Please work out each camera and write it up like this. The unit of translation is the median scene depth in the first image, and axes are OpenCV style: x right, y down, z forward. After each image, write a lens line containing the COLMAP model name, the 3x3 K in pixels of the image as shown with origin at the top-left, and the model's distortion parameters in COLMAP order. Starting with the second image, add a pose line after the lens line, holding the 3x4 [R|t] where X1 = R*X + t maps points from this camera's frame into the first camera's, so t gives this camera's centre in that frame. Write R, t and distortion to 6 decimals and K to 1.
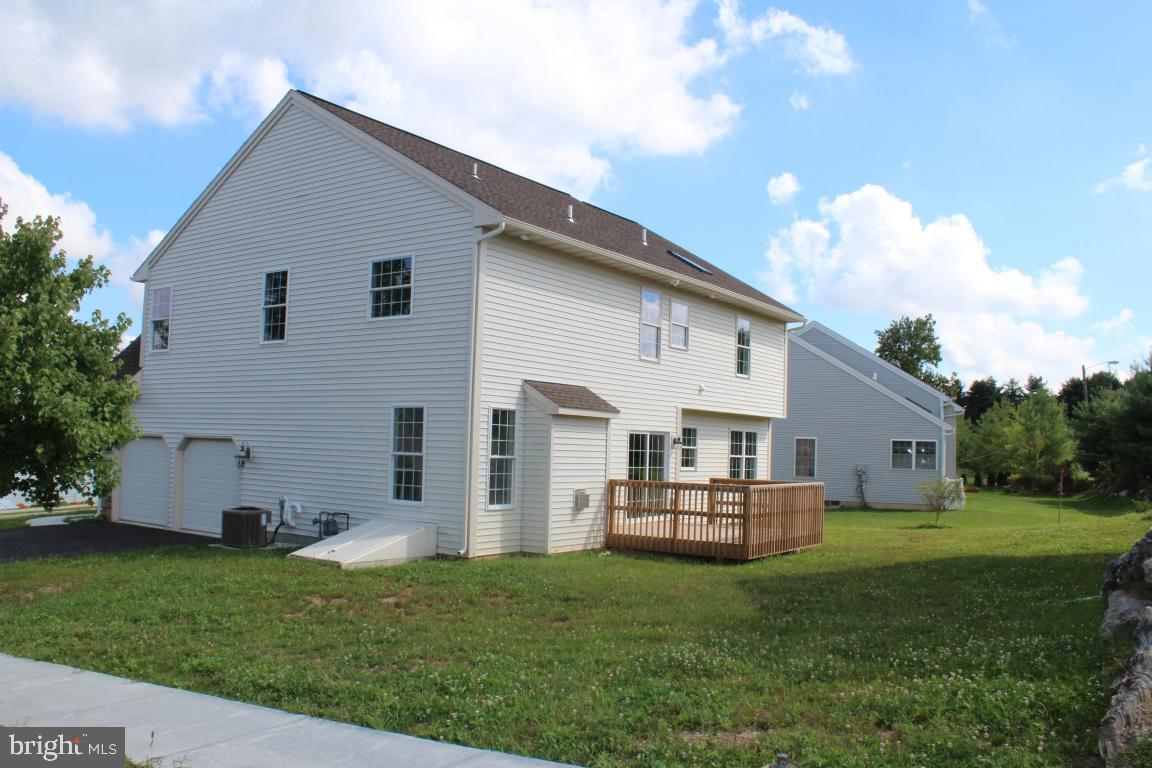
lens RADIAL K [[960.0, 0, 576.0], [0, 960.0, 384.0], [0, 0, 1]] dist [0.000776, 0.057655]
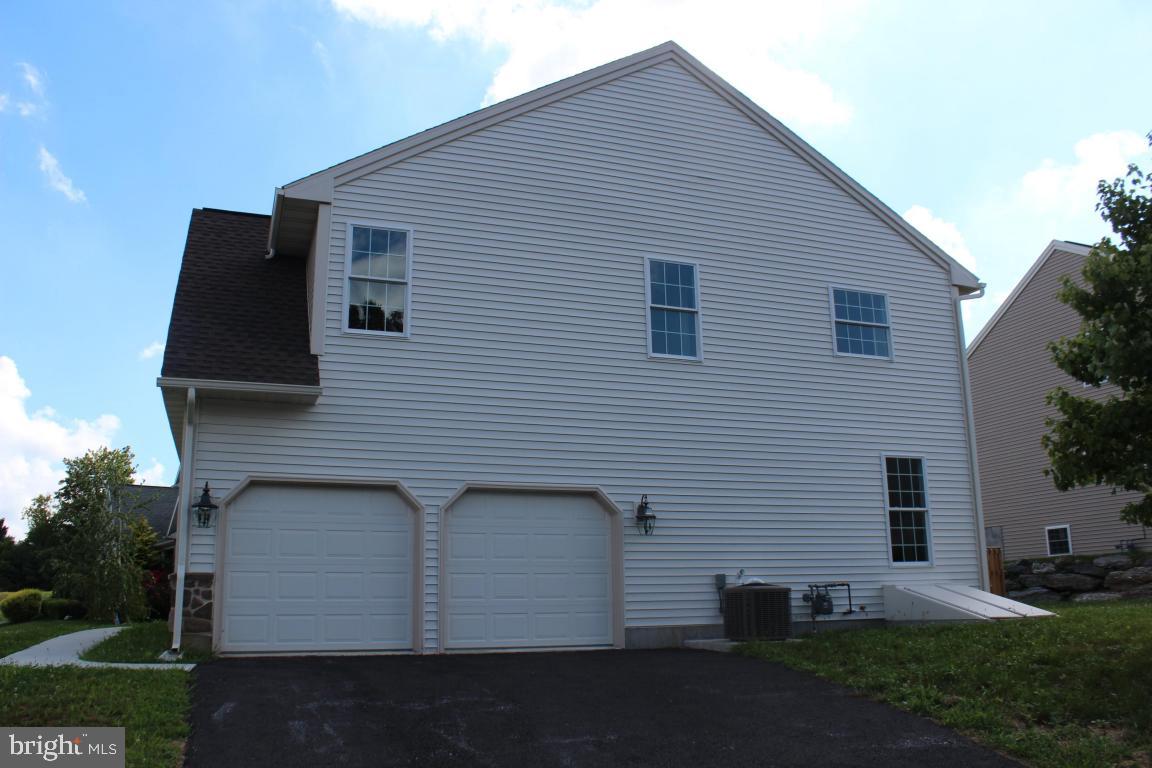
lens RADIAL K [[943.9, 0, 562.9], [0, 943.9, 392.3], [0, 0, 1]] dist [-0.169795, 0.148381]
pose [[0.535229, 0.153216, 0.830695, -1.016620], [-0.021513, 0.985566, -0.167920, 0.110155], [-0.844433, 0.072005, 0.530800, 0.761428]]
